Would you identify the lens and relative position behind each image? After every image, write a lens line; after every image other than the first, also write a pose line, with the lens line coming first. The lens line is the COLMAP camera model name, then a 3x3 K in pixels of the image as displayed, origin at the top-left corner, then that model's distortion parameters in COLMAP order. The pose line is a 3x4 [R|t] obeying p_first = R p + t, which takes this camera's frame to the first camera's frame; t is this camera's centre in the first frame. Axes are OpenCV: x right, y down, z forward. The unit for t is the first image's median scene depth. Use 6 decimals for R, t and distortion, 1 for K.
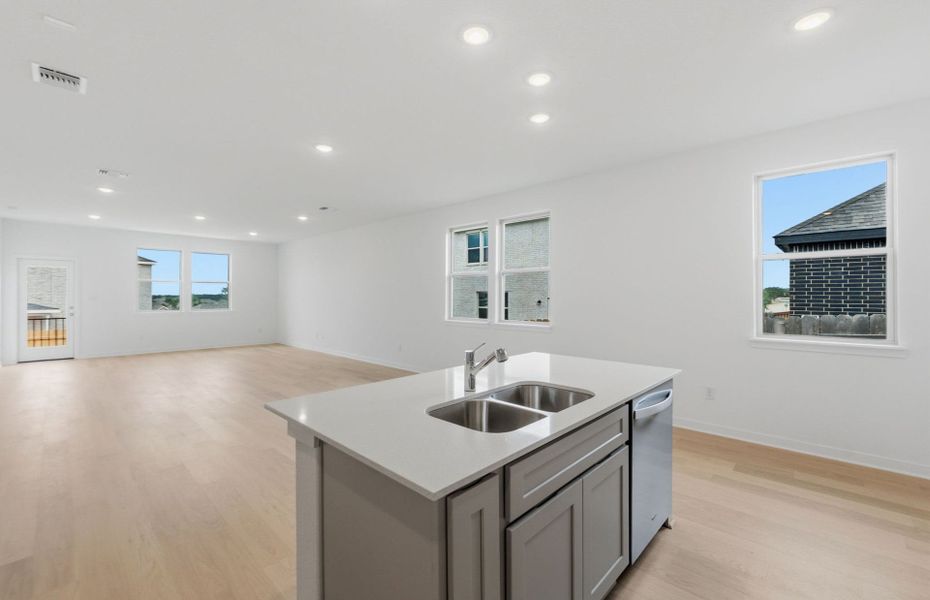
lens RADIAL K [[396.1, 0, 465.0], [0, 396.1, 300.0], [0, 0, 1]] dist [-0.018715, 0.000015]
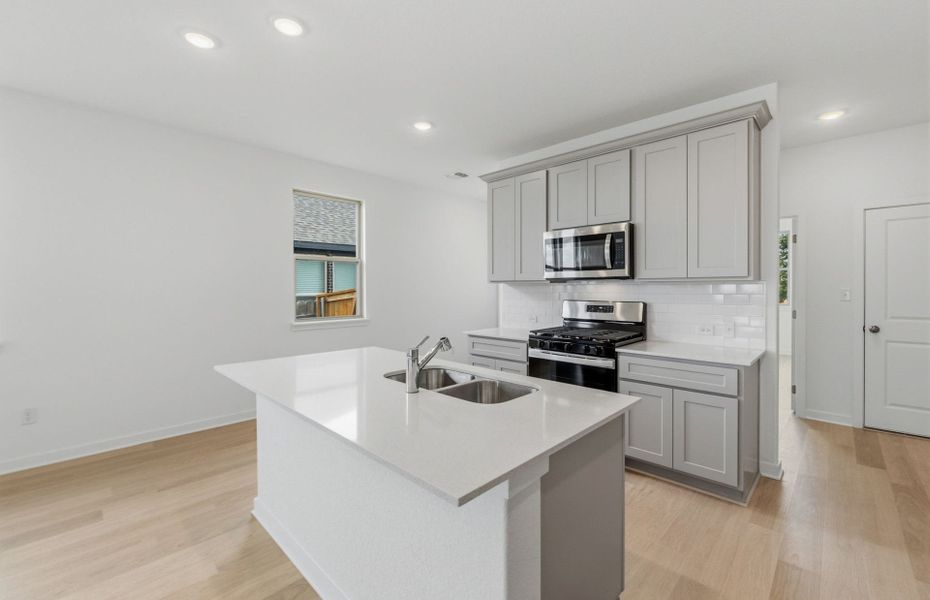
lens RADIAL K [[380.3, 0, 489.0], [0, 380.3, 293.4], [0, 0, 1]] dist [0.001996, 0.000131]
pose [[-0.015799, -0.016814, 0.999734, -0.515492], [0.011381, 0.999791, 0.016995, -0.009798], [-0.999810, 0.011646, -0.015605, 0.487351]]
